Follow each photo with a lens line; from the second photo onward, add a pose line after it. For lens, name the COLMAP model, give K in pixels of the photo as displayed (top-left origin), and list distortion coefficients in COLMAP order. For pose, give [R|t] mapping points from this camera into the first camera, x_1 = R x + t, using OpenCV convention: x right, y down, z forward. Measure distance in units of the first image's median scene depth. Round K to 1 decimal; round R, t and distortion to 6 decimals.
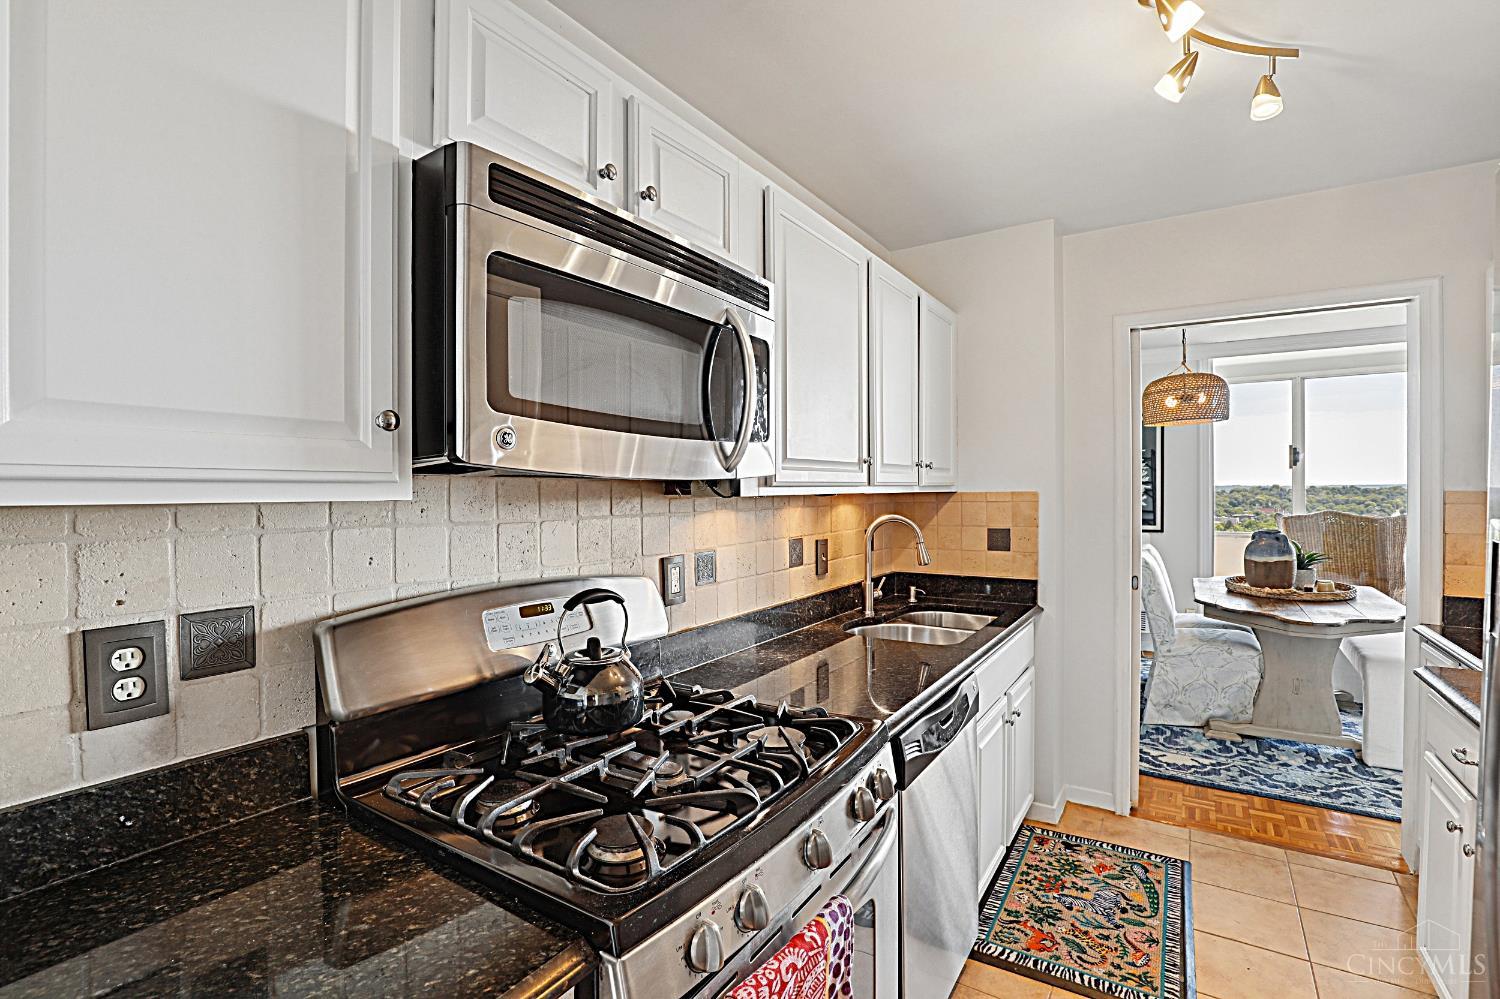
lens RADIAL K [[688.0, 0, 751.9], [0, 688.0, 492.7], [0, 0, 1]] dist [-0.018329, 0.001050]
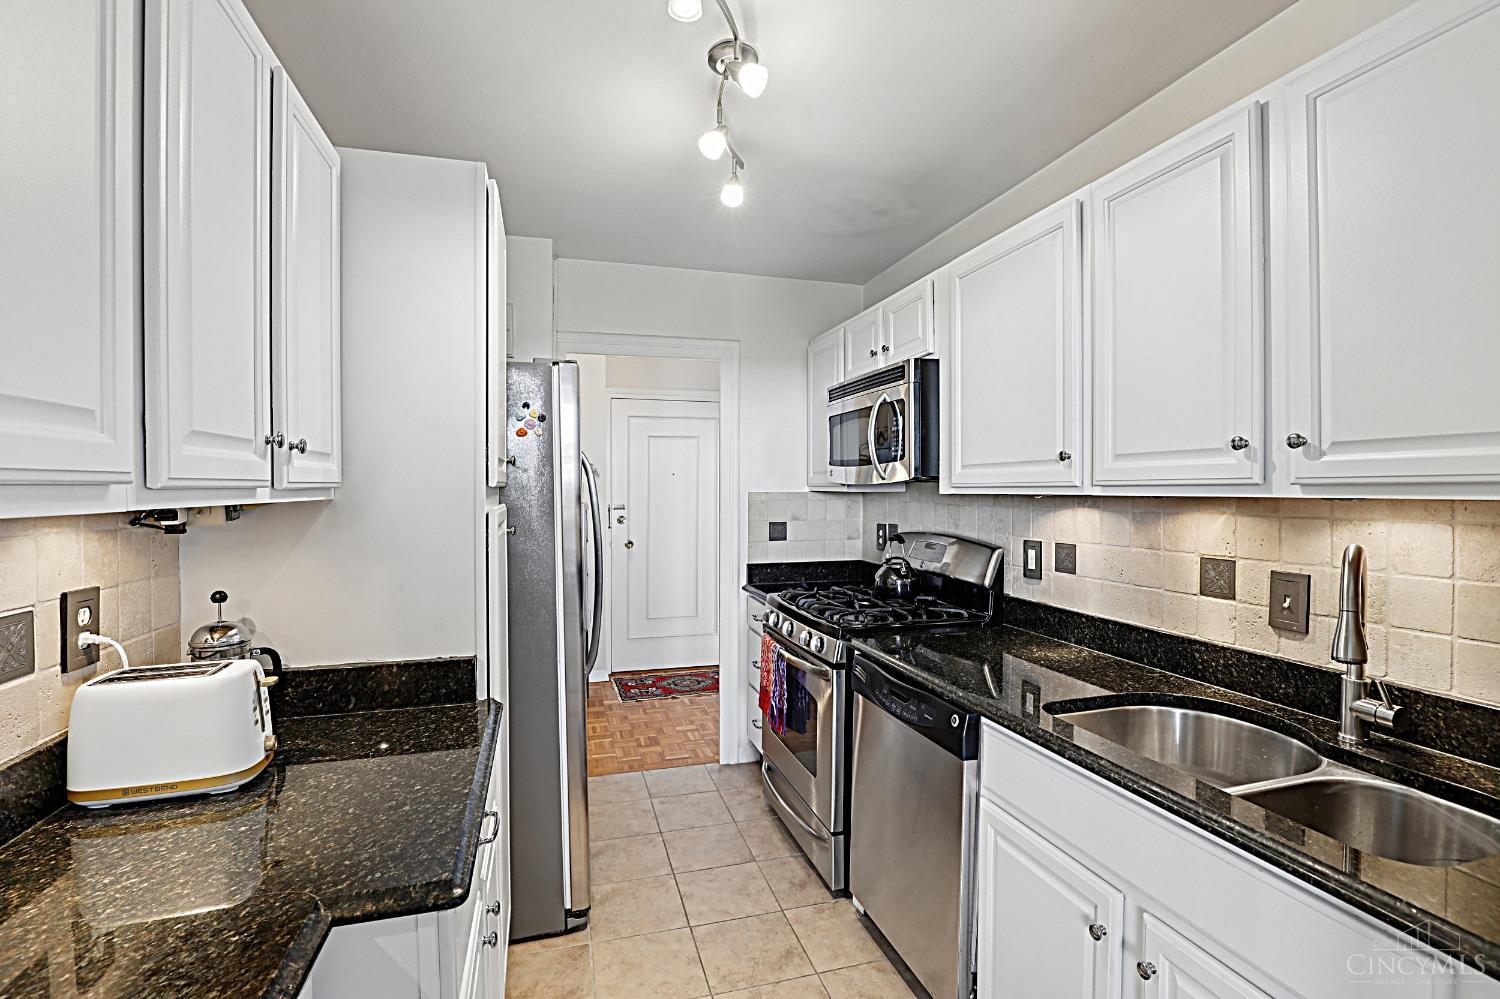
lens RADIAL K [[688.0, 0, 751.9], [0, 688.0, 492.7], [0, 0, 1]] dist [-0.018329, 0.001050]
pose [[-0.652391, 0.010938, -0.757804, 0.943297], [0.000771, 0.999905, 0.013769, -0.012662], [0.757882, 0.008399, -0.652337, 1.133225]]
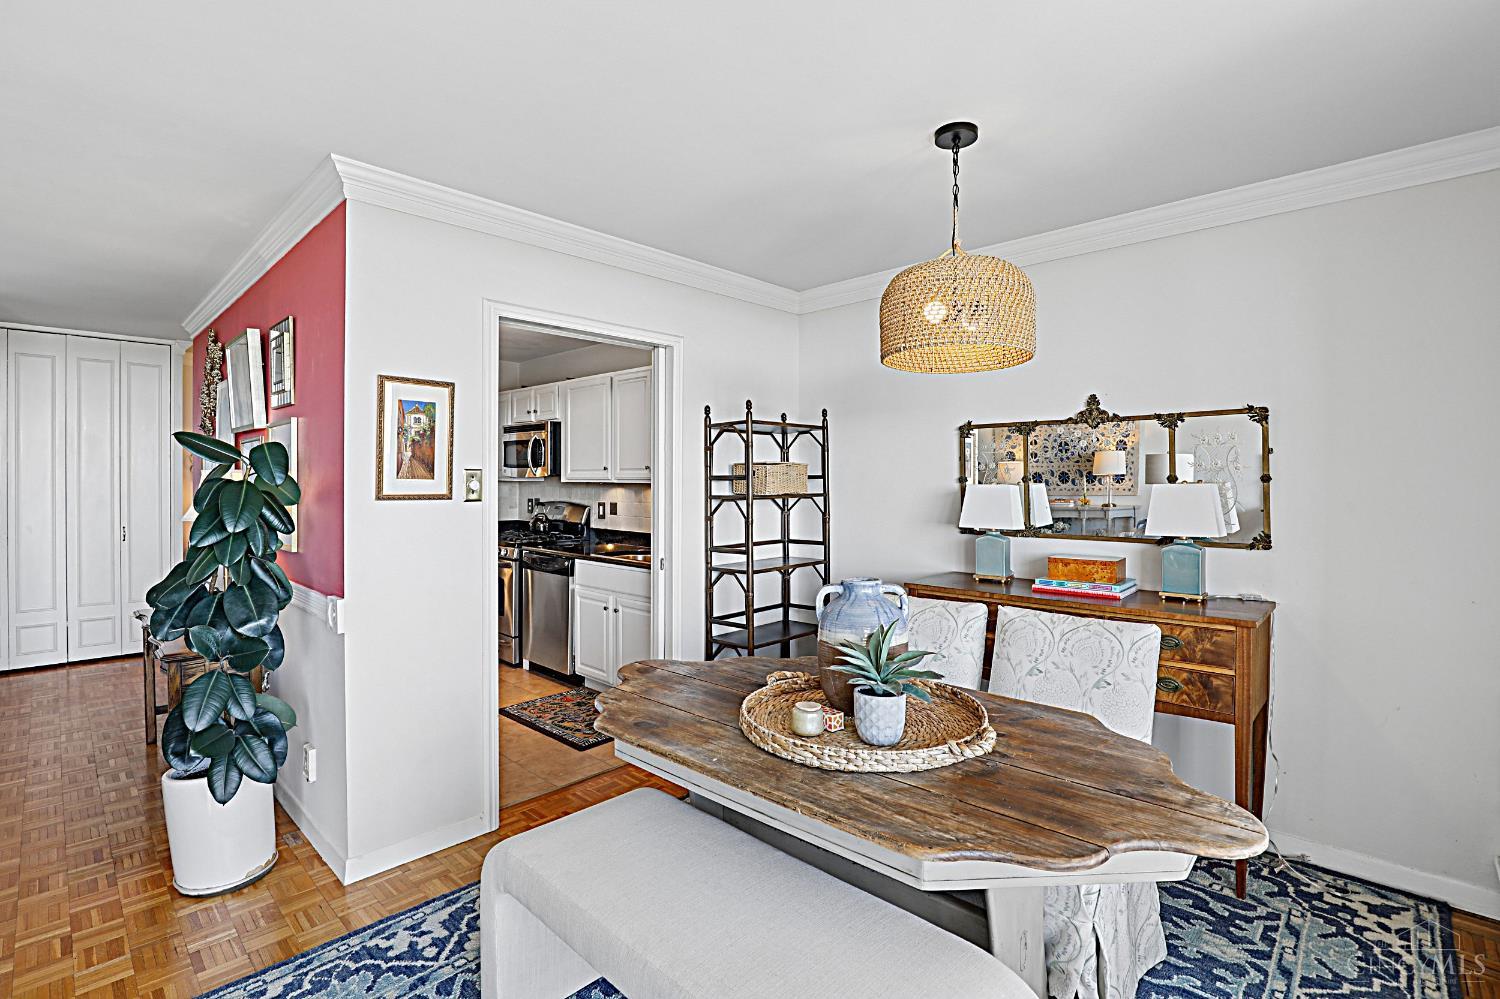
lens RADIAL K [[688.0, 0, 751.9], [0, 688.0, 492.7], [0, 0, 1]] dist [-0.018329, 0.001050]
pose [[-0.181117, 0.022012, -0.983215, 2.076270], [-0.008584, 0.999676, 0.023962, -0.021084], [0.983424, 0.012780, -0.180869, 1.694047]]
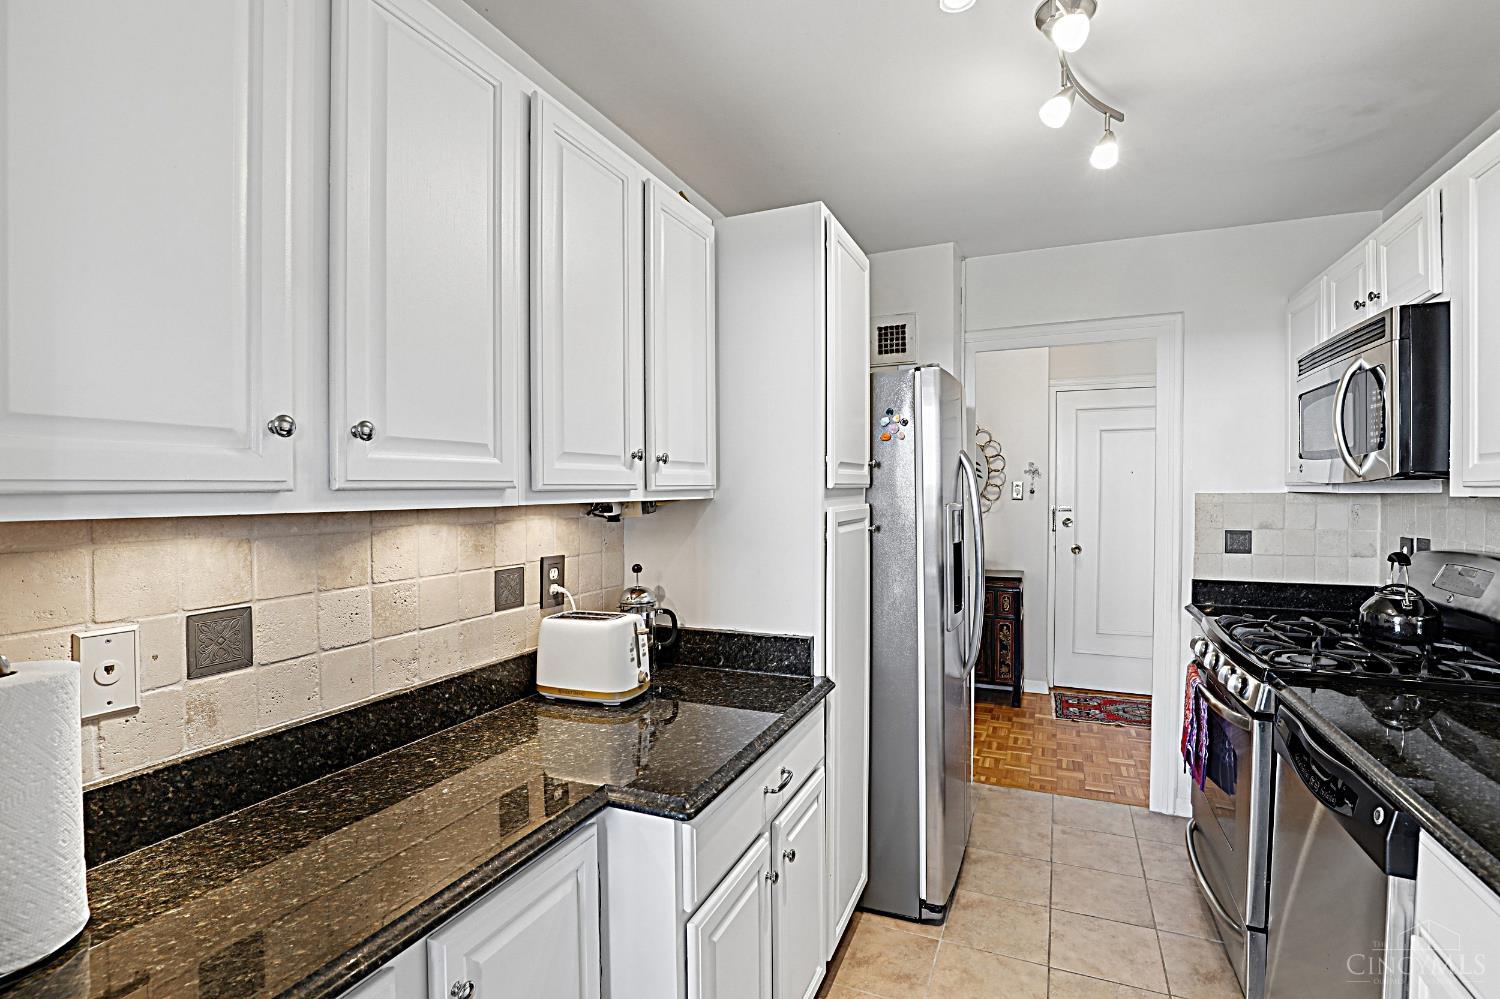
lens RADIAL K [[701.9, 0, 765.0], [0, 701.9, 491.6], [0, 0, 1]] dist [-0.011556, -0.000122]
pose [[-0.982952, 0.009069, -0.183641, 0.813436], [0.007480, 0.999928, 0.009340, -0.013354], [0.183712, 0.007807, -0.982949, 1.244515]]
